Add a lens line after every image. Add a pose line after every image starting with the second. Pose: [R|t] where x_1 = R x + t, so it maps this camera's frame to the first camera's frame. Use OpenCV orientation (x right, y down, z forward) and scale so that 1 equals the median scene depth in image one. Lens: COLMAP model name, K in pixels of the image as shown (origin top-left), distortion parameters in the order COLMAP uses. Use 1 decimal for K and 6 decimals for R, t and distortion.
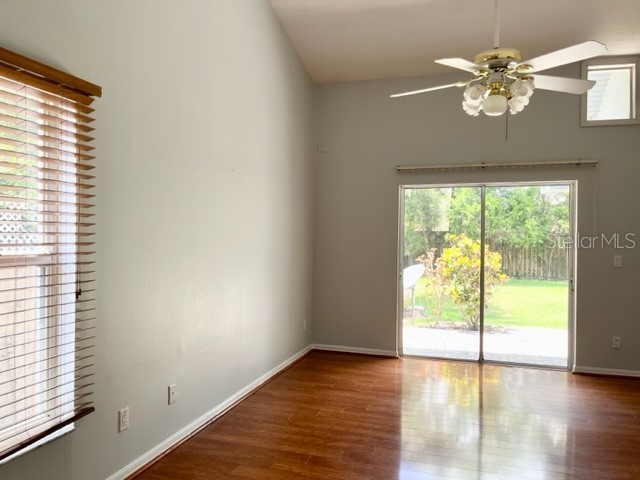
lens RADIAL K [[479.3, 0, 319.2], [0, 479.3, 239.2], [0, 0, 1]] dist [0.062325, -0.086175]
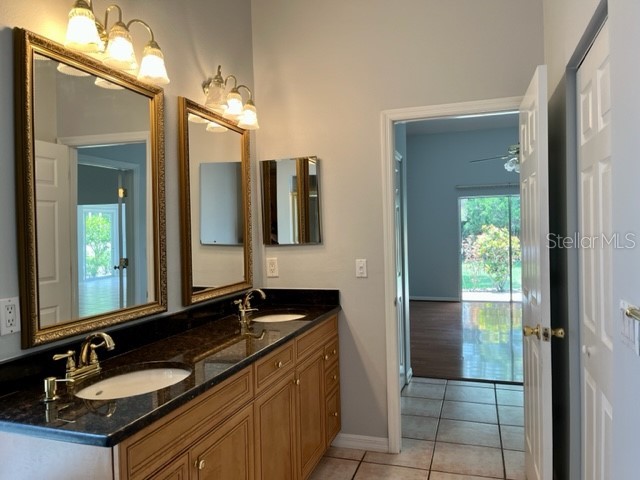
lens RADIAL K [[479.3, 0, 317.2], [0, 479.3, 236.8], [0, 0, 1]] dist [0.062325, -0.086175]
pose [[0.999117, -0.033058, -0.025941, -0.176298], [0.033253, 0.999422, 0.007123, -0.001862], [0.025691, -0.007979, 0.999638, -0.425061]]
